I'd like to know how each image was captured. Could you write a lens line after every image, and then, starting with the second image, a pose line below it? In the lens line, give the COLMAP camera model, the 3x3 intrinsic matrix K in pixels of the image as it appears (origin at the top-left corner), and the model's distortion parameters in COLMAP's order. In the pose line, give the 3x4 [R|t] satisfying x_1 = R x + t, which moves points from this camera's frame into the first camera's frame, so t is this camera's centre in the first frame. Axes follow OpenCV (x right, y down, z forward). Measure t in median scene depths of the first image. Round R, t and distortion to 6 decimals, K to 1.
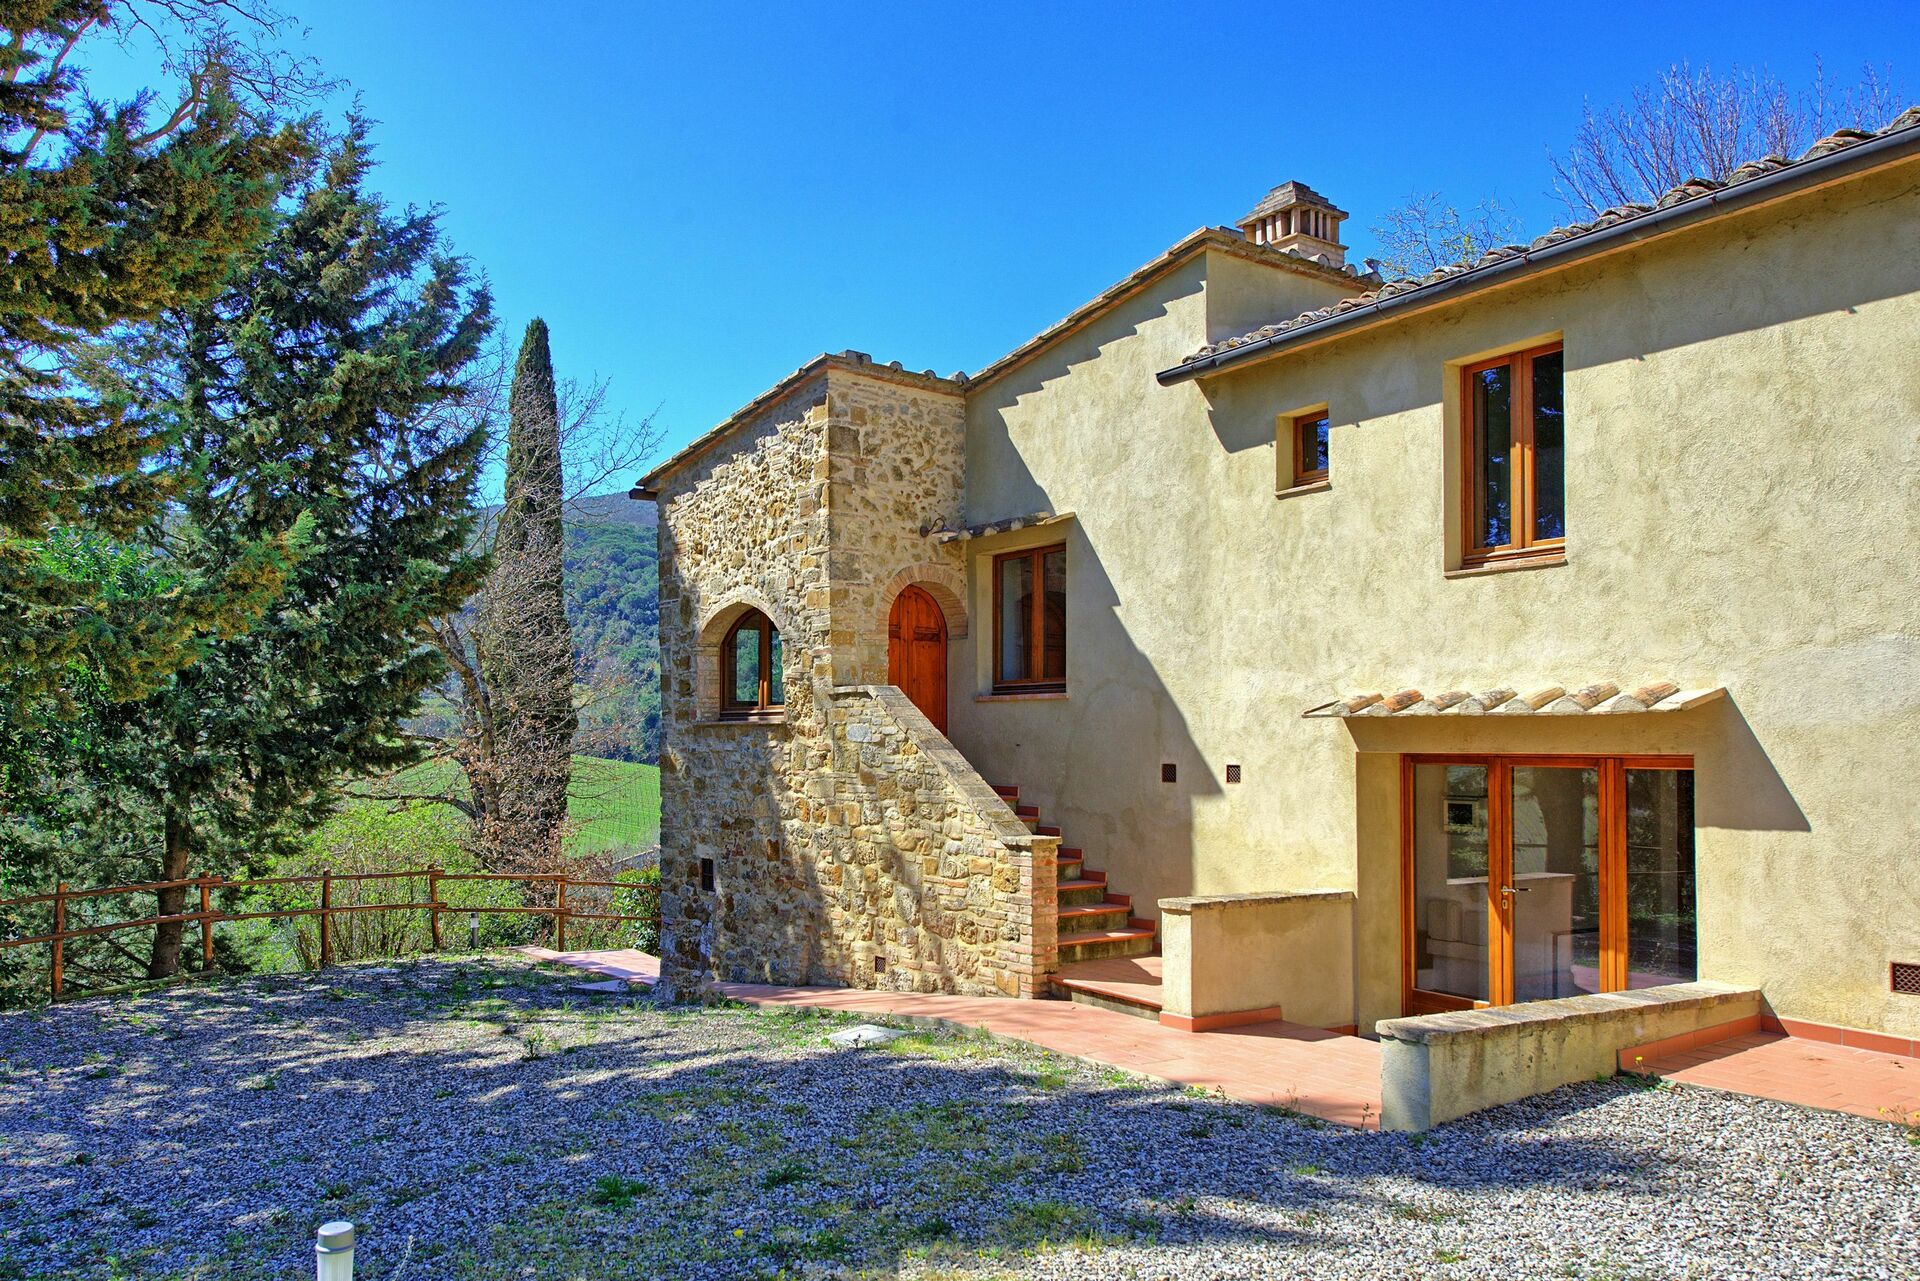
lens RADIAL K [[1449.5, 0, 957.8], [0, 1449.5, 689.8], [0, 0, 1]] dist [0.003430, 0.002957]
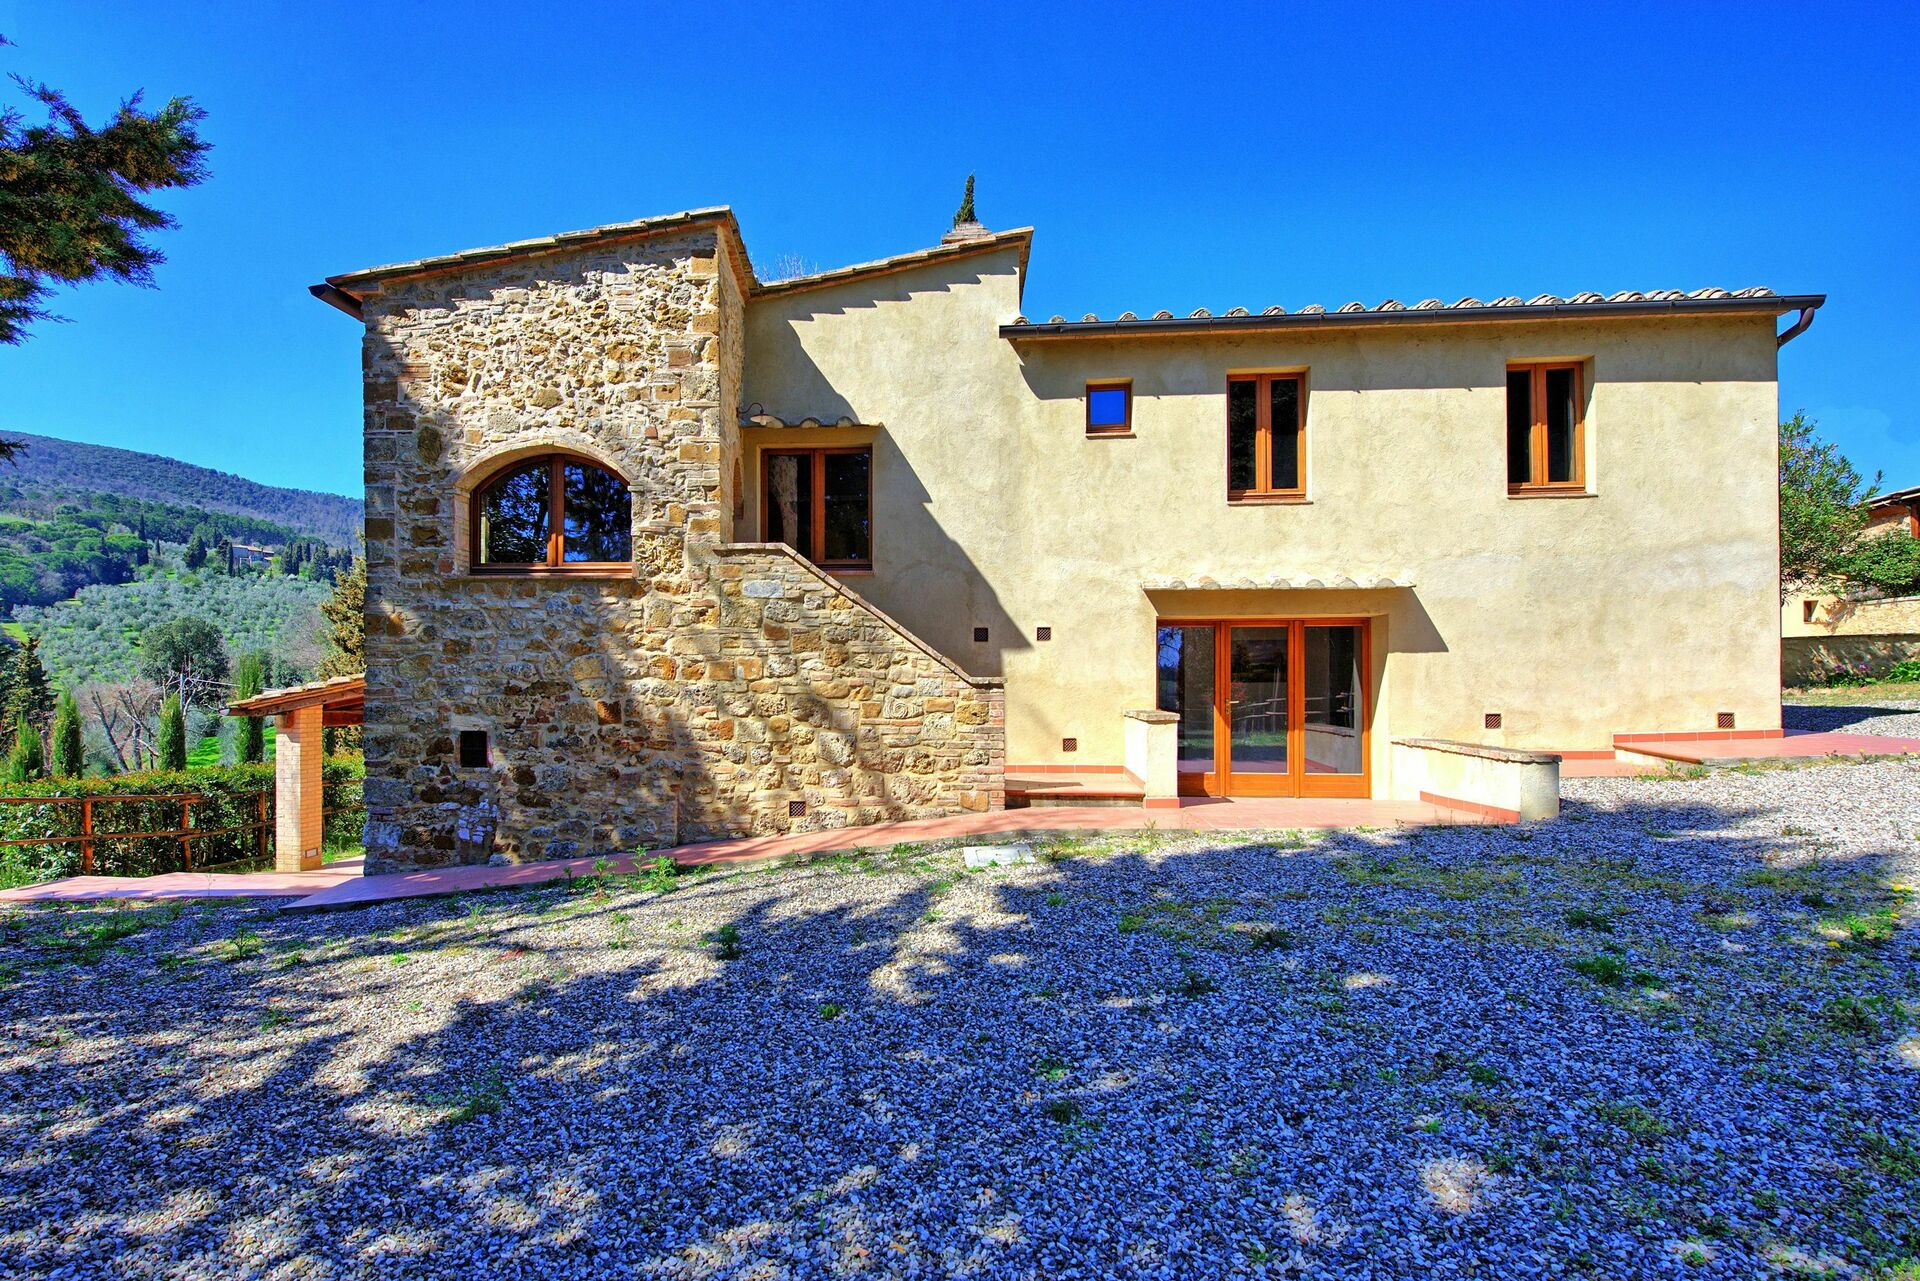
lens RADIAL K [[893.1, 0, 962.3], [0, 893.1, 664.1], [0, 0, 1]] dist [-0.003859, -0.004656]
pose [[0.609908, 0.008178, 0.792430, -0.492423], [-0.020920, 0.999764, 0.005784, 0.077736], [-0.792196, -0.020105, 0.609936, 0.508347]]
